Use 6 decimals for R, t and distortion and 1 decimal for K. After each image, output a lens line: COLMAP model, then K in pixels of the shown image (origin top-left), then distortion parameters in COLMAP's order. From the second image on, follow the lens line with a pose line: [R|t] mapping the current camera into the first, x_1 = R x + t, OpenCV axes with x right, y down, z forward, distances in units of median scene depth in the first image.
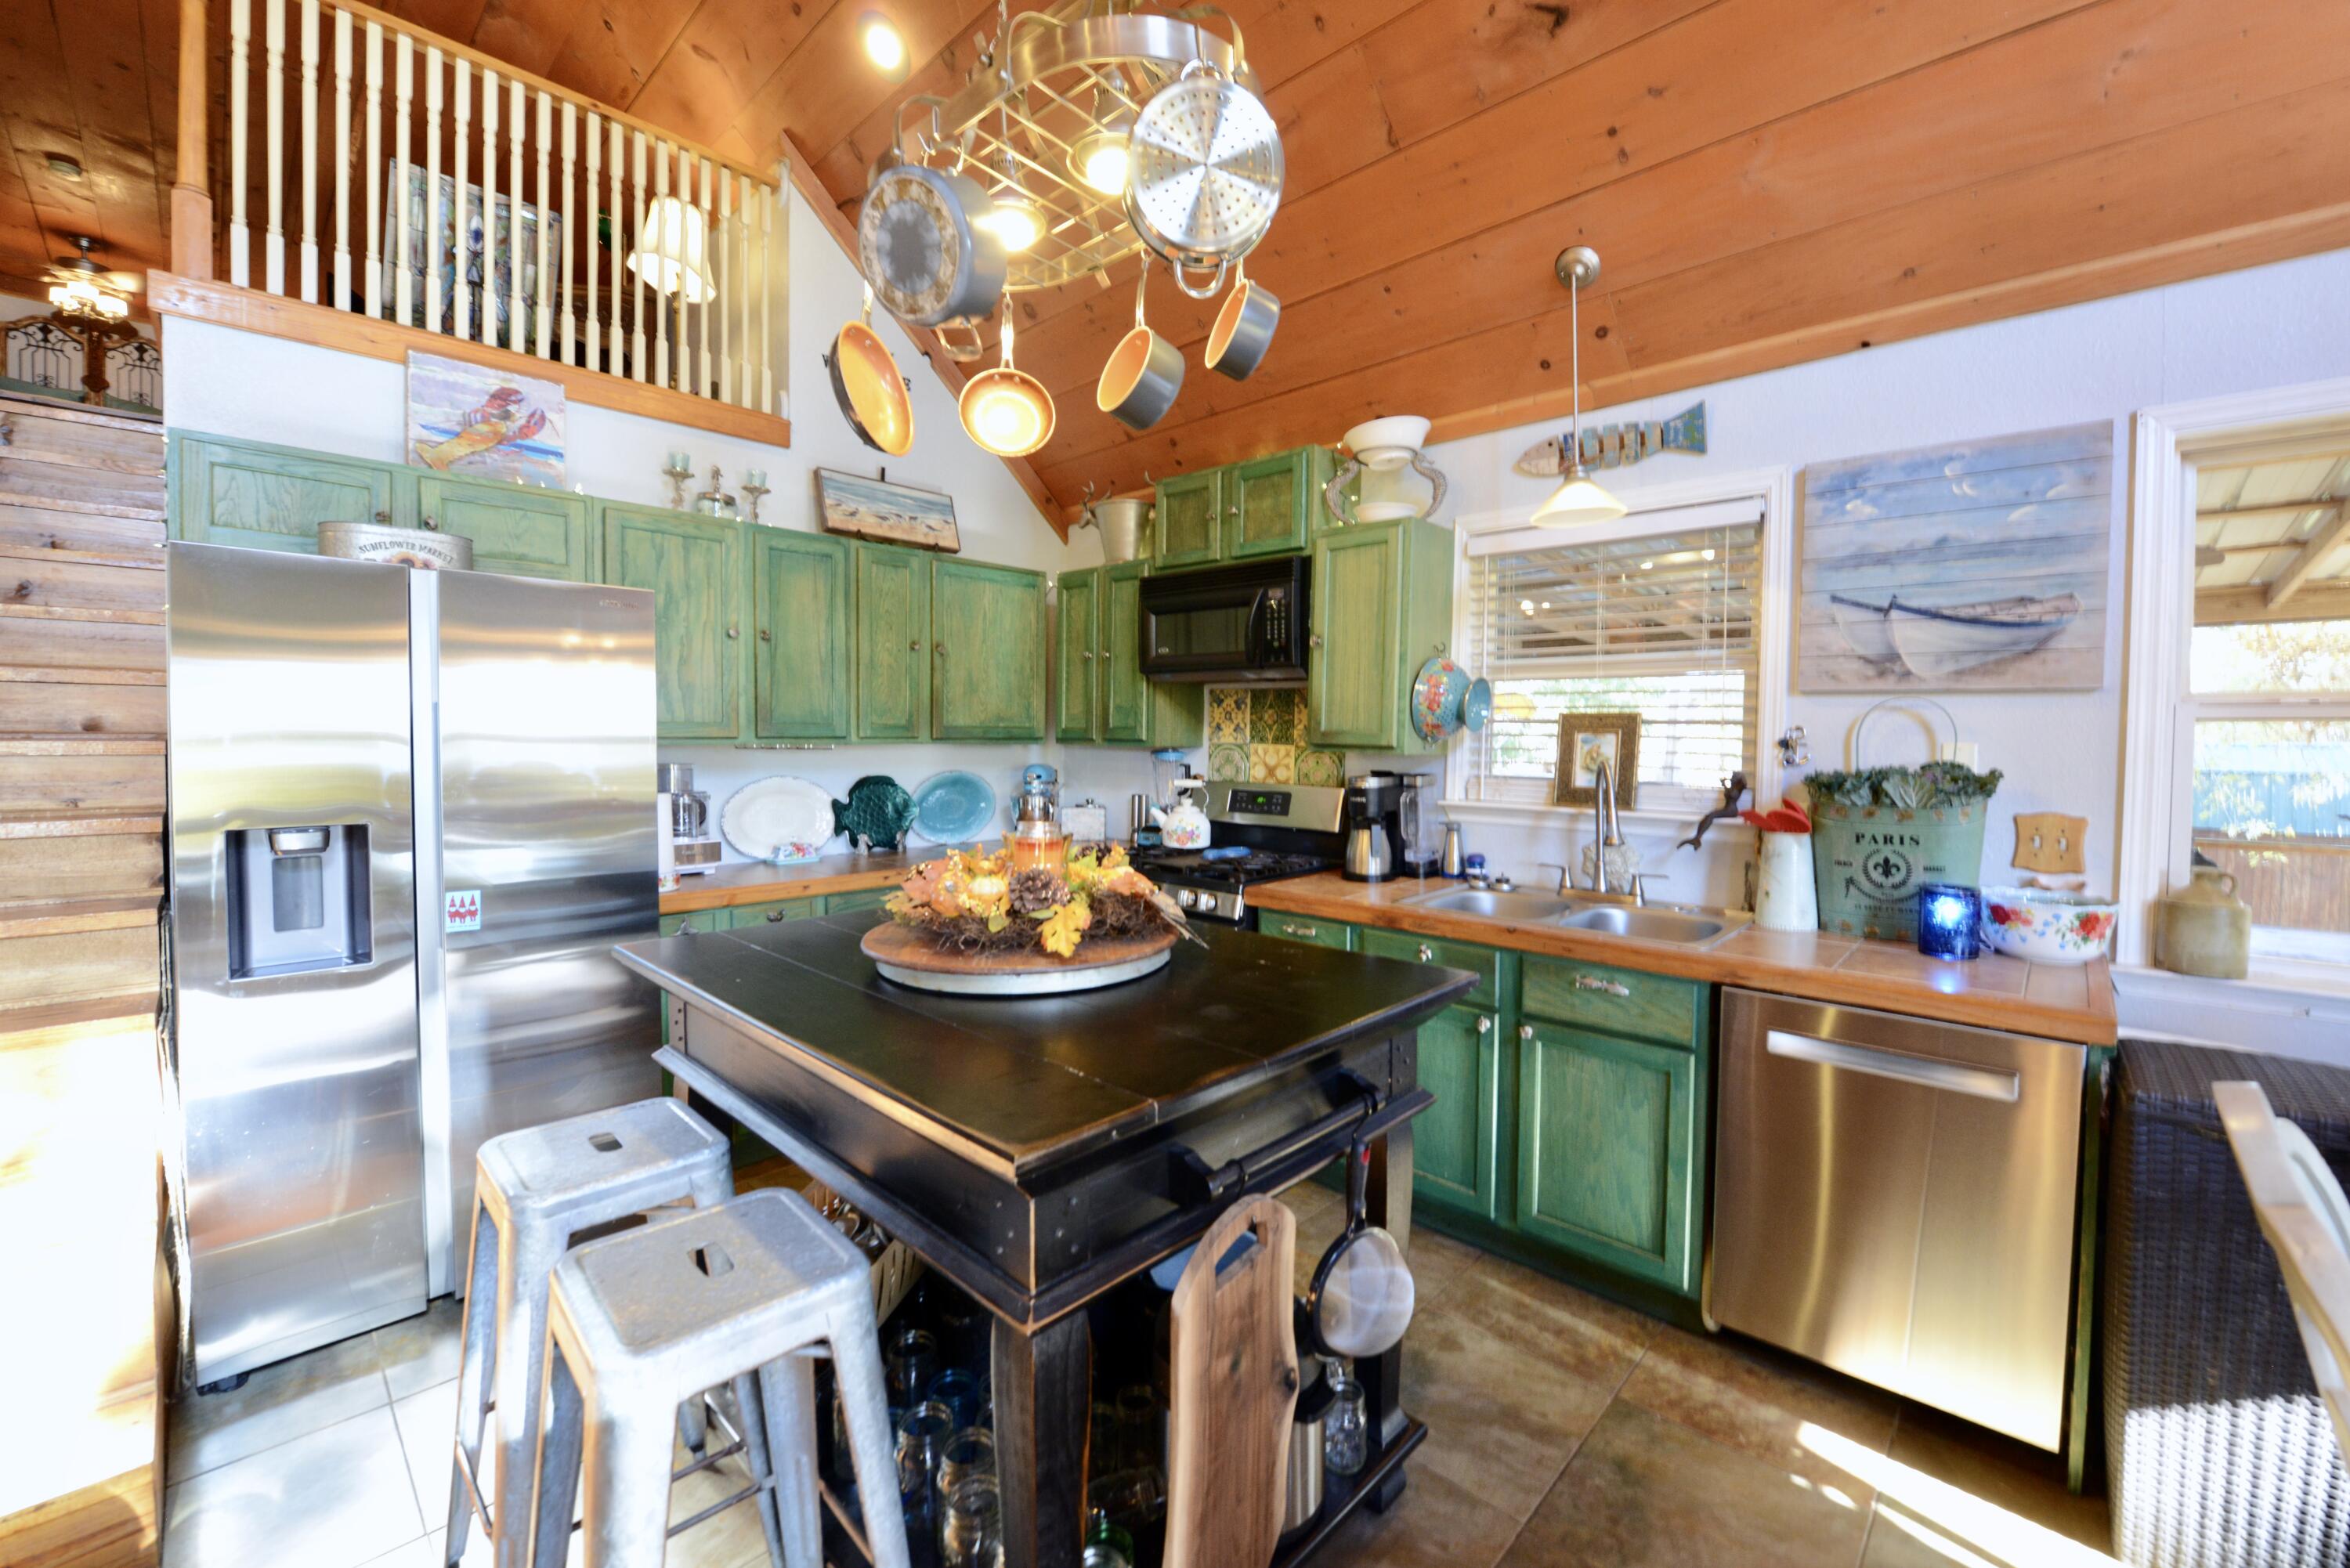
lens RADIAL K [[936.4, 0, 1175.6], [0, 936.4, 771.8], [0, 0, 1]] dist [-0.016757, -0.002040]
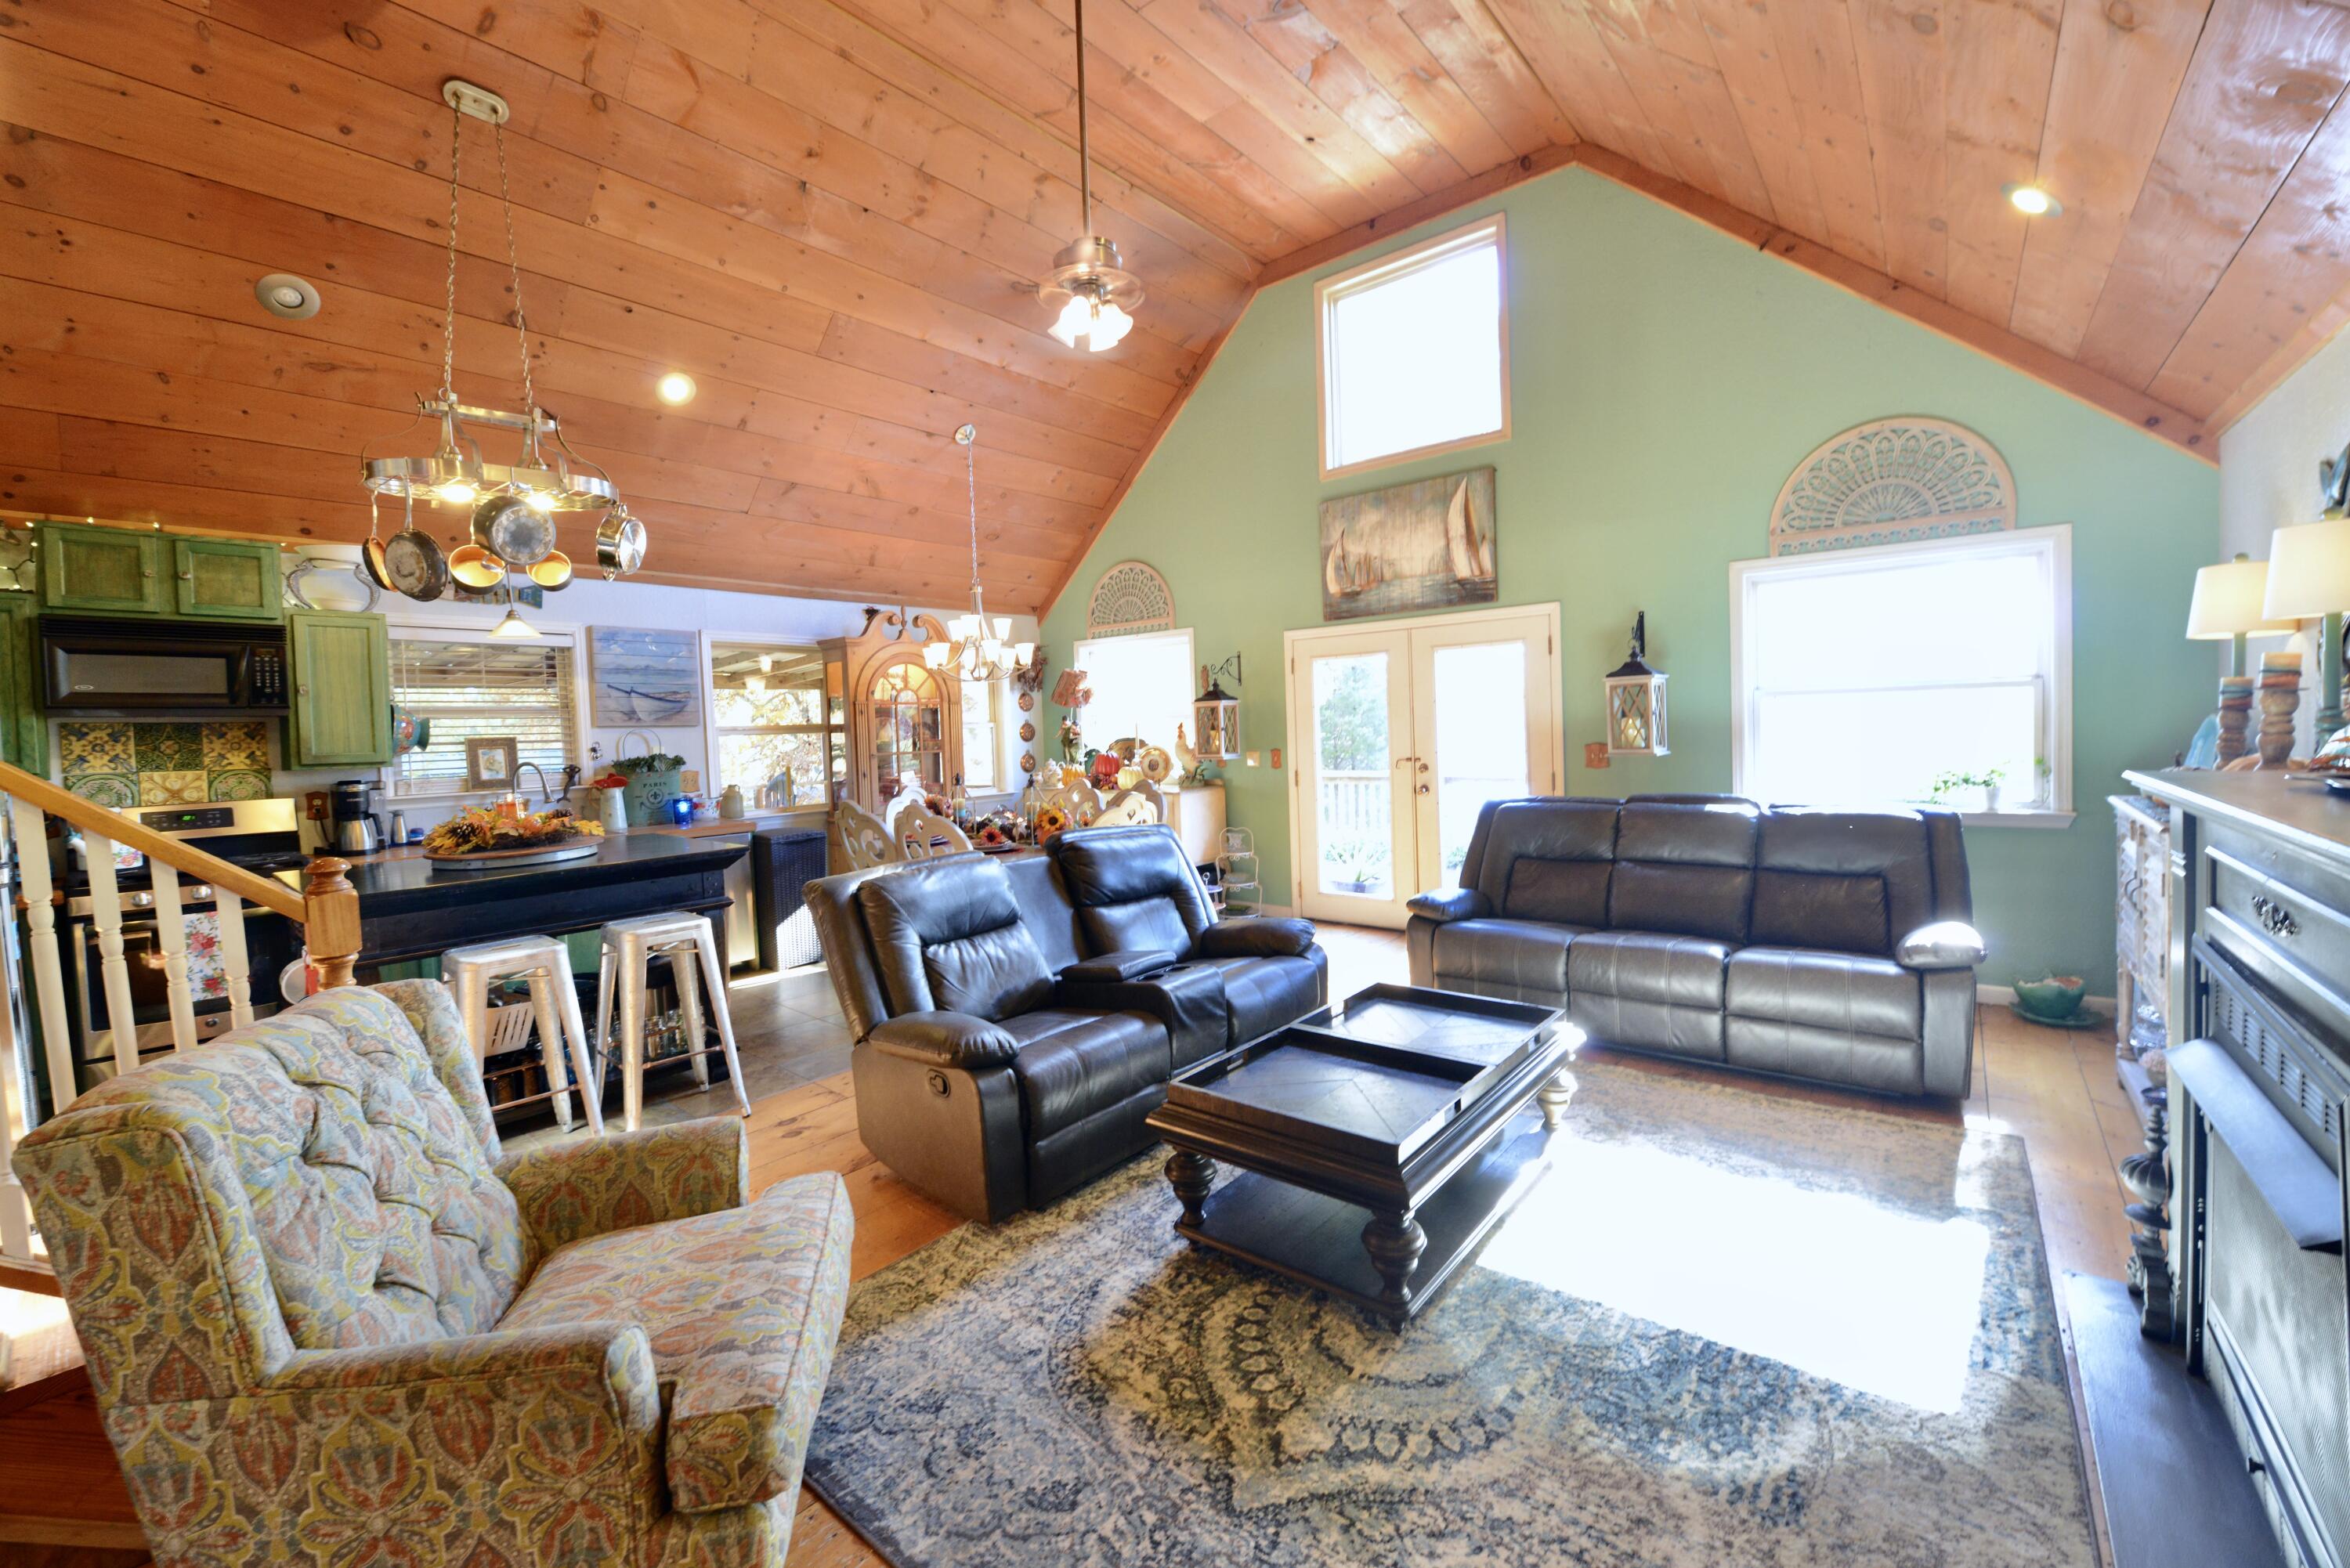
lens RADIAL K [[936.4, 0, 1178.4], [0, 936.4, 770.0], [0, 0, 1]] dist [-0.016757, -0.002040]
pose [[-0.063338, -0.048005, 0.996837, -1.479110], [0.076308, 0.995685, 0.052798, 0.006347], [-0.995071, 0.079411, -0.059401, -0.222159]]
